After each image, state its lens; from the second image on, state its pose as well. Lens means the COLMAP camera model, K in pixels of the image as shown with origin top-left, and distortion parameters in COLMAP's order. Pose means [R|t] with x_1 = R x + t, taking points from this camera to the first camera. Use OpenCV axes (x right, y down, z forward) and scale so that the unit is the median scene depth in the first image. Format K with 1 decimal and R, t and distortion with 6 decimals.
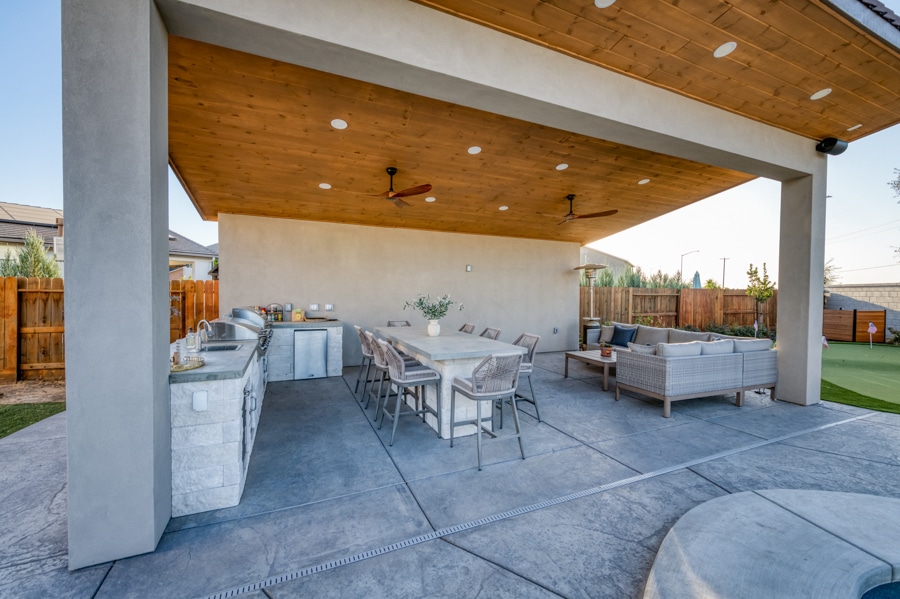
lens RADIAL K [[370.3, 0, 454.8], [0, 370.3, 302.0], [0, 0, 1]] dist [-0.001429, -0.000314]
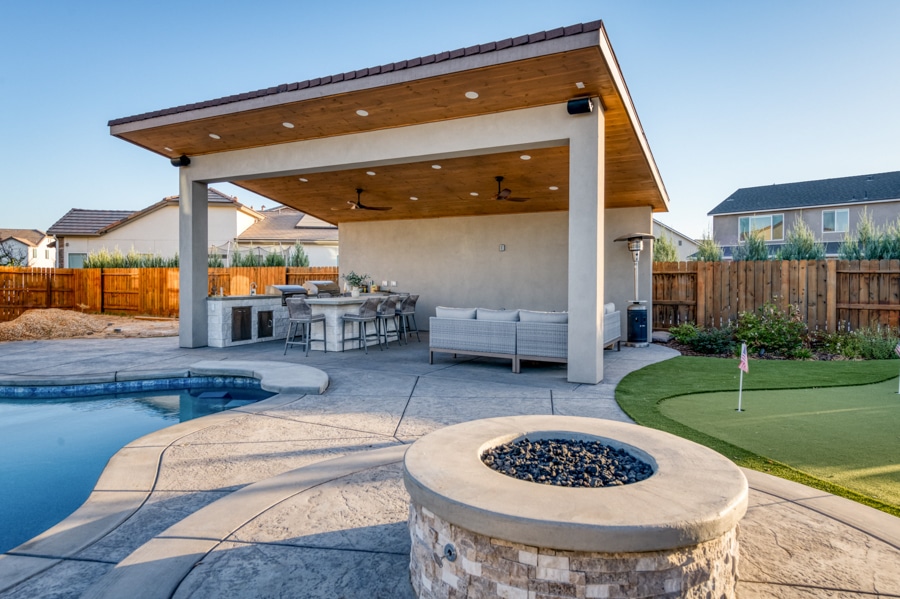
lens RADIAL K [[561.4, 0, 458.2], [0, 561.4, 285.7], [0, 0, 1]] dist [0.001146, 0.003041]
pose [[0.622663, 0.001217, -0.782490, 1.872401], [-0.018398, 0.999745, -0.013086, 0.058920], [0.782274, 0.022545, 0.622526, -0.108633]]
